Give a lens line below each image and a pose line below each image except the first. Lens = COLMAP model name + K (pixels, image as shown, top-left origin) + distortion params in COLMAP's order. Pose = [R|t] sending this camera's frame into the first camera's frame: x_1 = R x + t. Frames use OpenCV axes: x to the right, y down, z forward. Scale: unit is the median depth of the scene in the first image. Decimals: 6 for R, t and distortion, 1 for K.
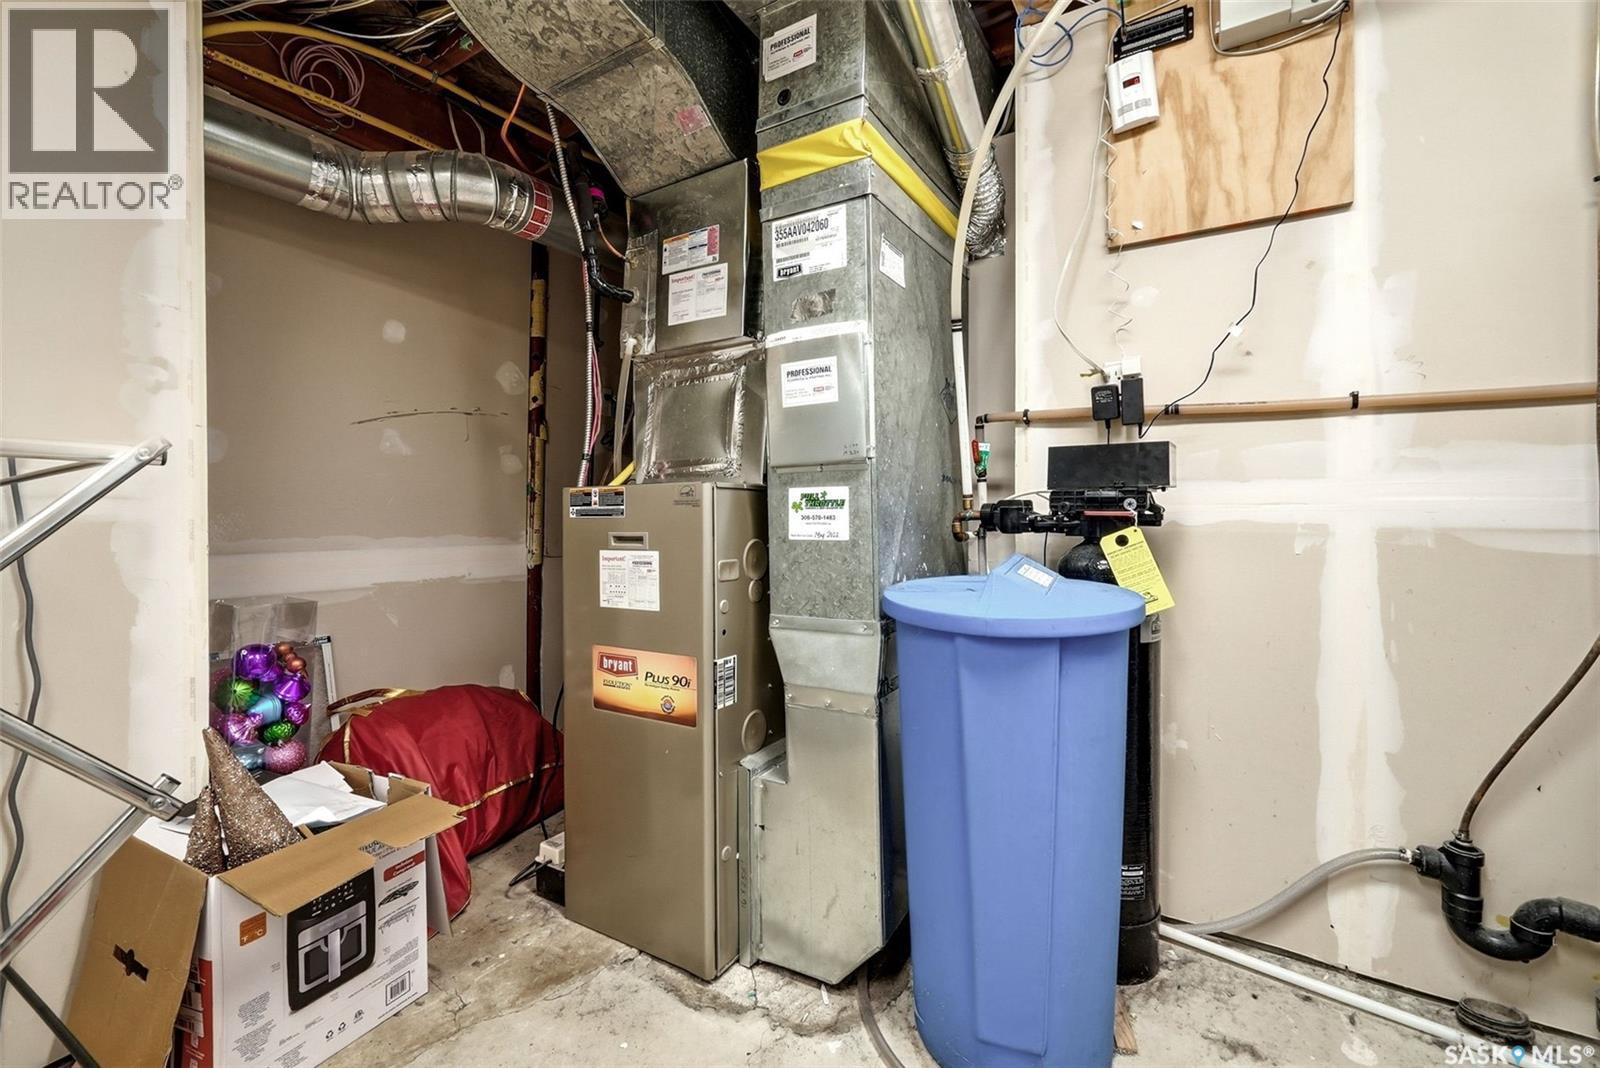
lens RADIAL K [[694.2, 0, 799.2], [0, 694.2, 518.0], [0, 0, 1]] dist [-0.001774, 0.002916]
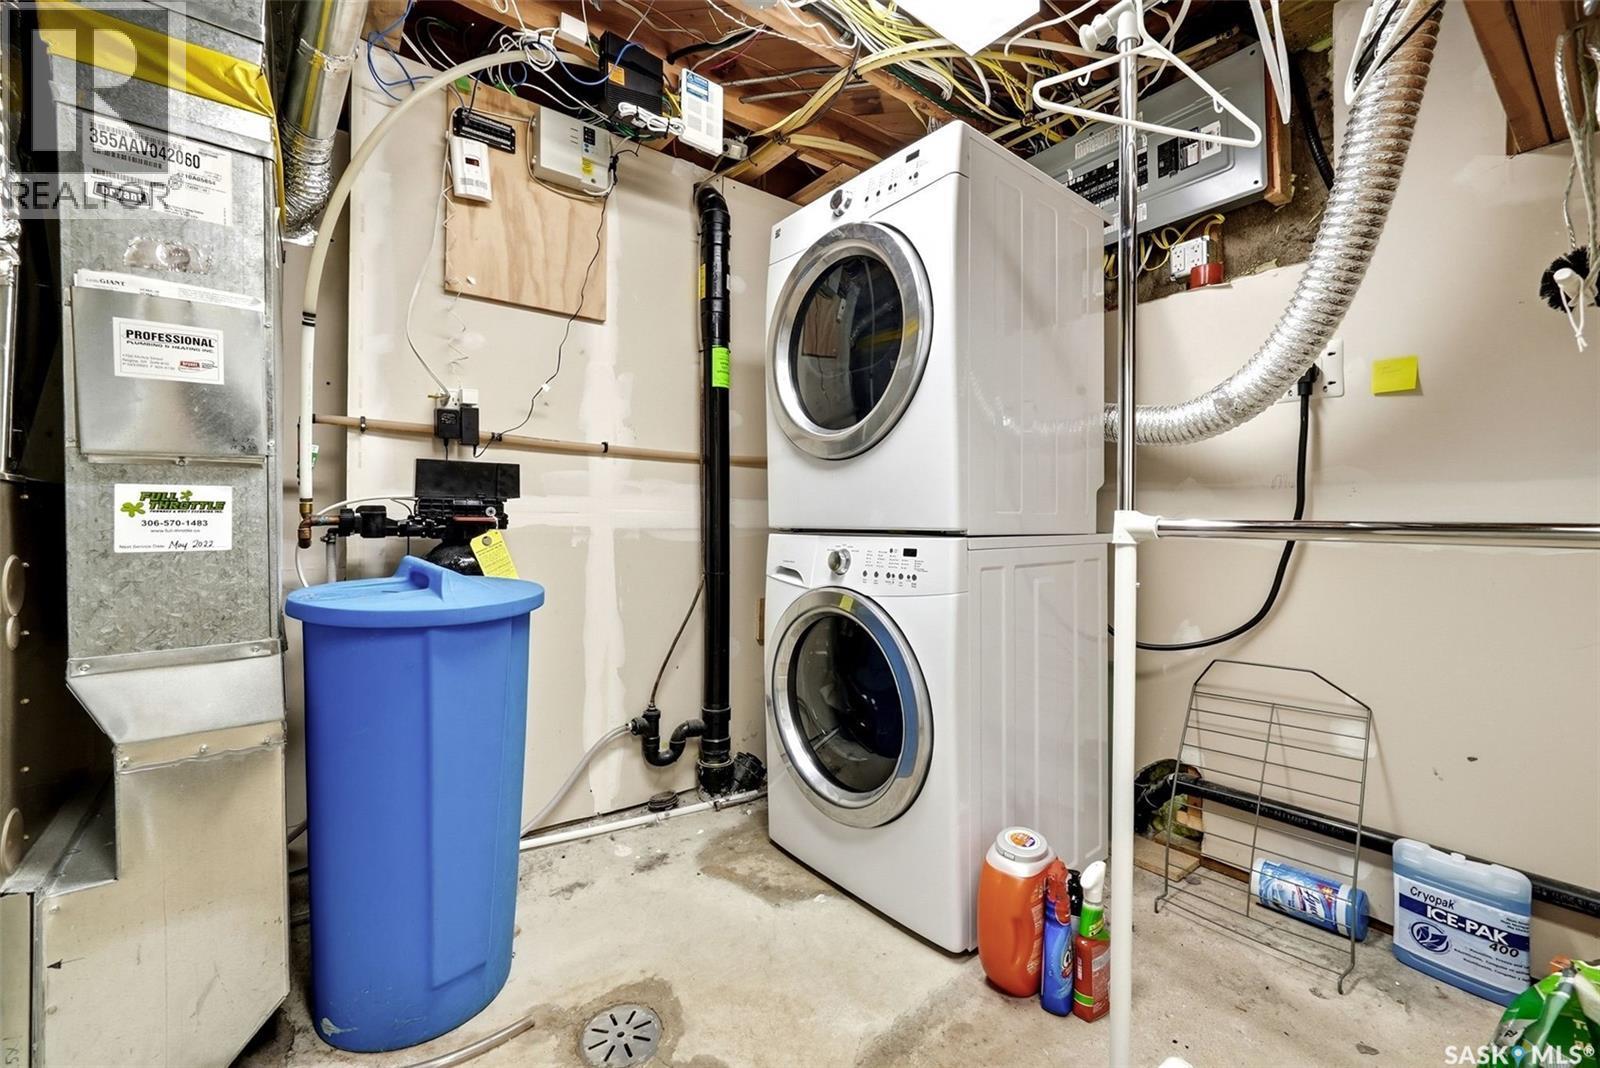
lens RADIAL K [[694.2, 0, 798.7], [0, 694.2, 529.1], [0, 0, 1]] dist [-0.001774, 0.002916]
pose [[0.334783, -0.011093, 0.942230, -0.498058], [0.001816, 0.999936, 0.011127, -0.001595], [-0.942294, -0.002014, 0.334782, 0.062230]]
